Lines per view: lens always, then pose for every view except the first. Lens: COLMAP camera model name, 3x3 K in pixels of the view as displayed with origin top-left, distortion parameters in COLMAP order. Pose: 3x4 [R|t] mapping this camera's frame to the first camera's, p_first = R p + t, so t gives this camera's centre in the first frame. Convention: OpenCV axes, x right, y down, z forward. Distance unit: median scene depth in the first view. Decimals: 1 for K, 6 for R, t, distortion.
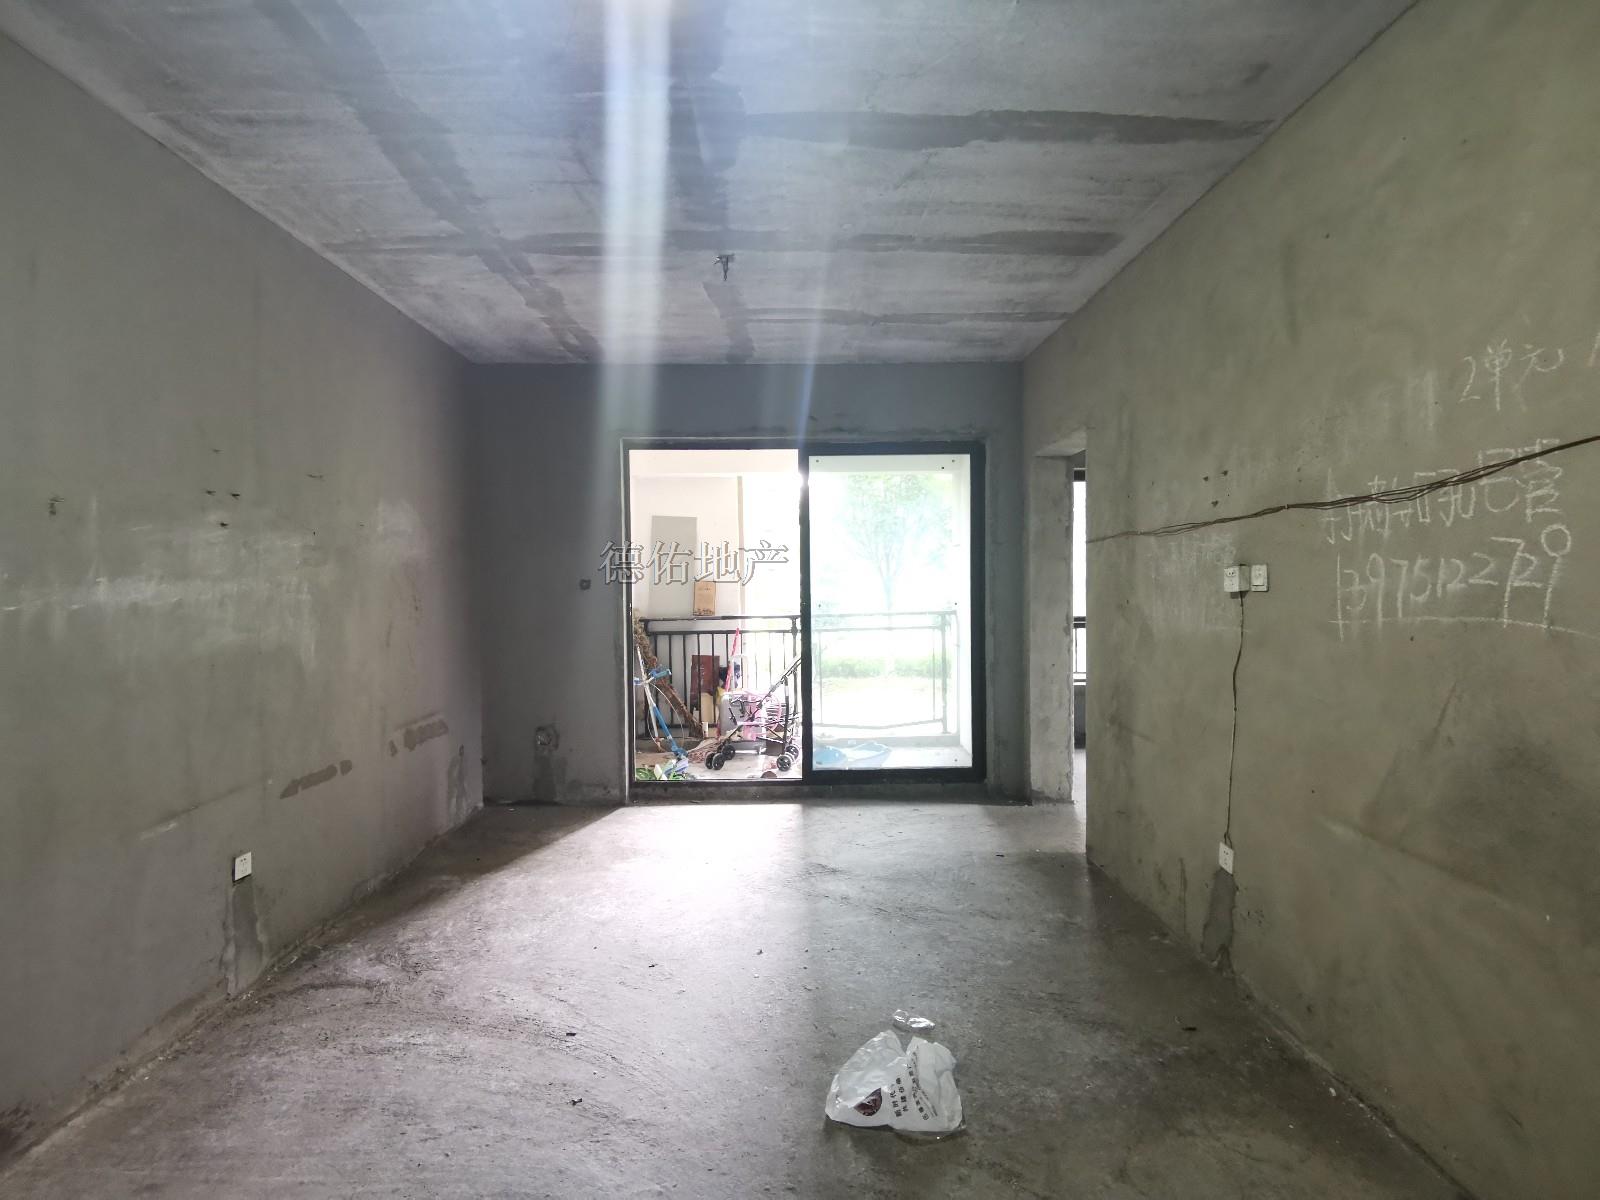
lens RADIAL K [[787.9, 0, 800.0], [0, 787.9, 600.0], [0, 0, 1]] dist [-0.043388, -0.000053]
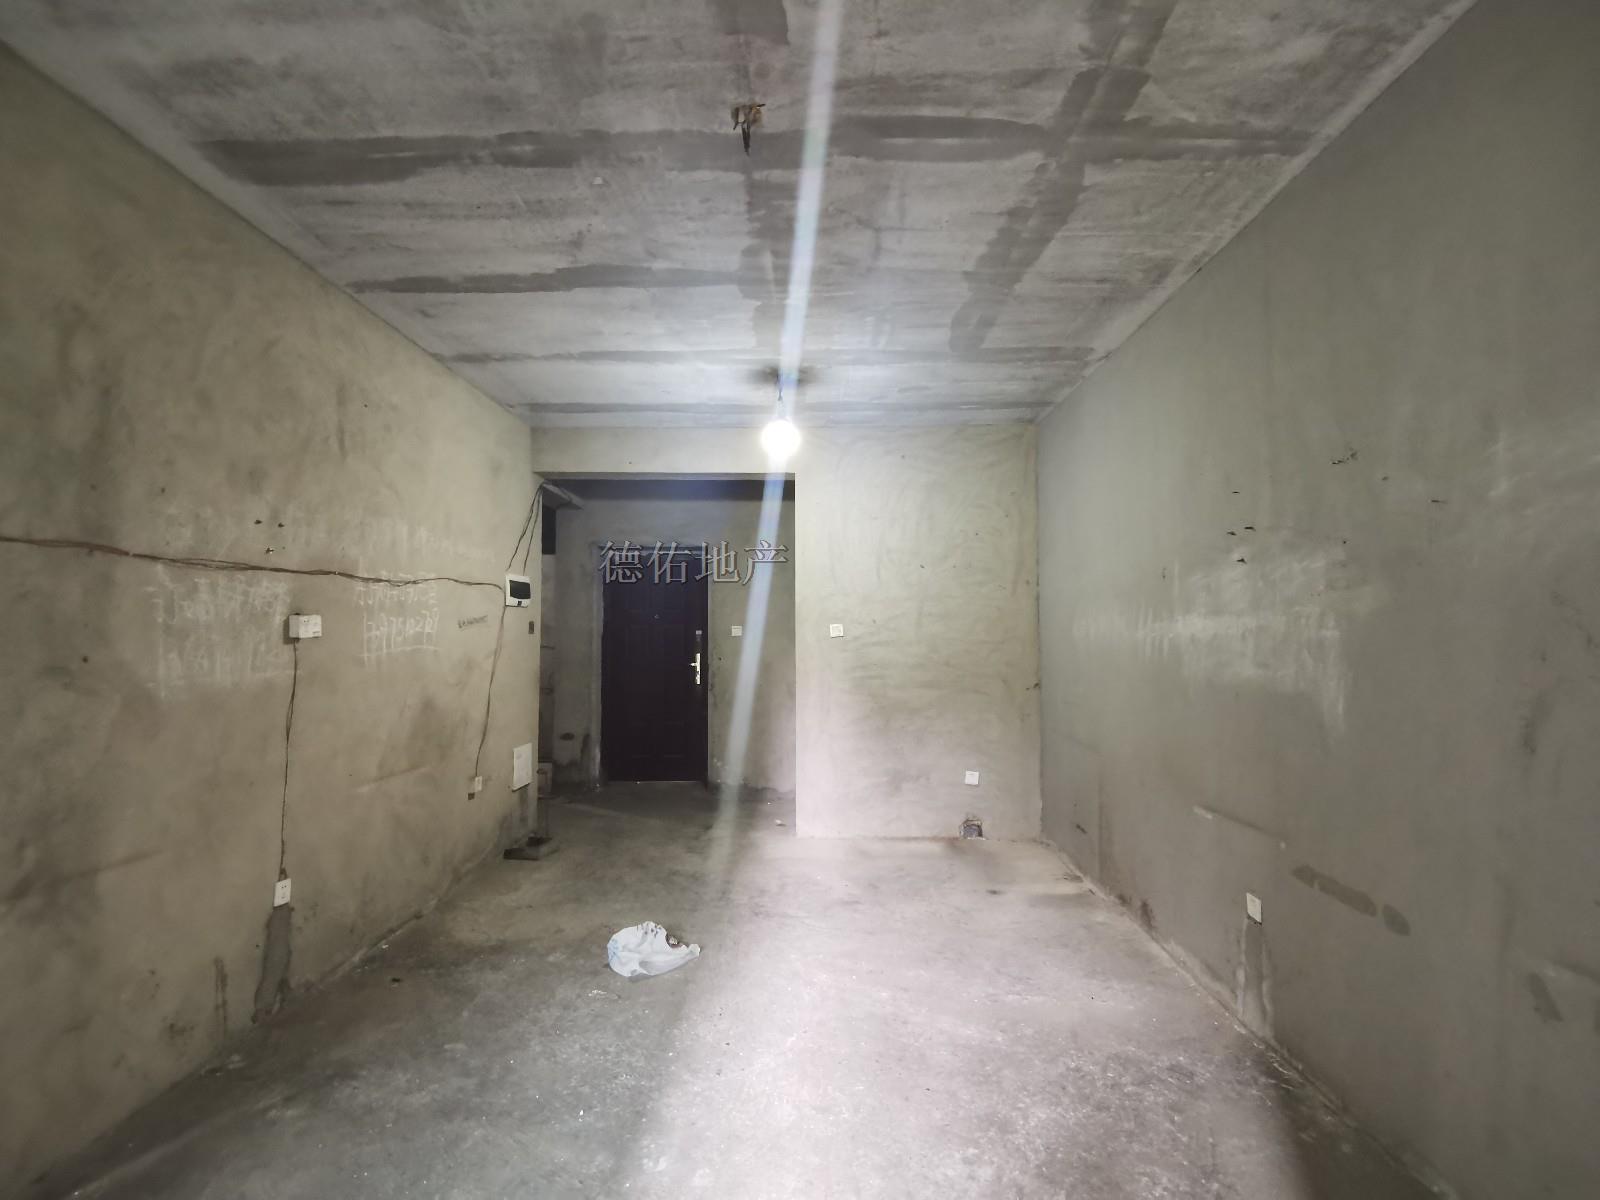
lens RADIAL K [[787.9, 0, 800.0], [0, 787.9, 600.0], [0, 0, 1]] dist [-0.043388, -0.000053]
pose [[-0.998937, 0.014518, 0.043758, -0.194468], [0.013689, 0.999722, -0.019184, -0.031940], [-0.044025, -0.018565, -0.998858, 1.967169]]
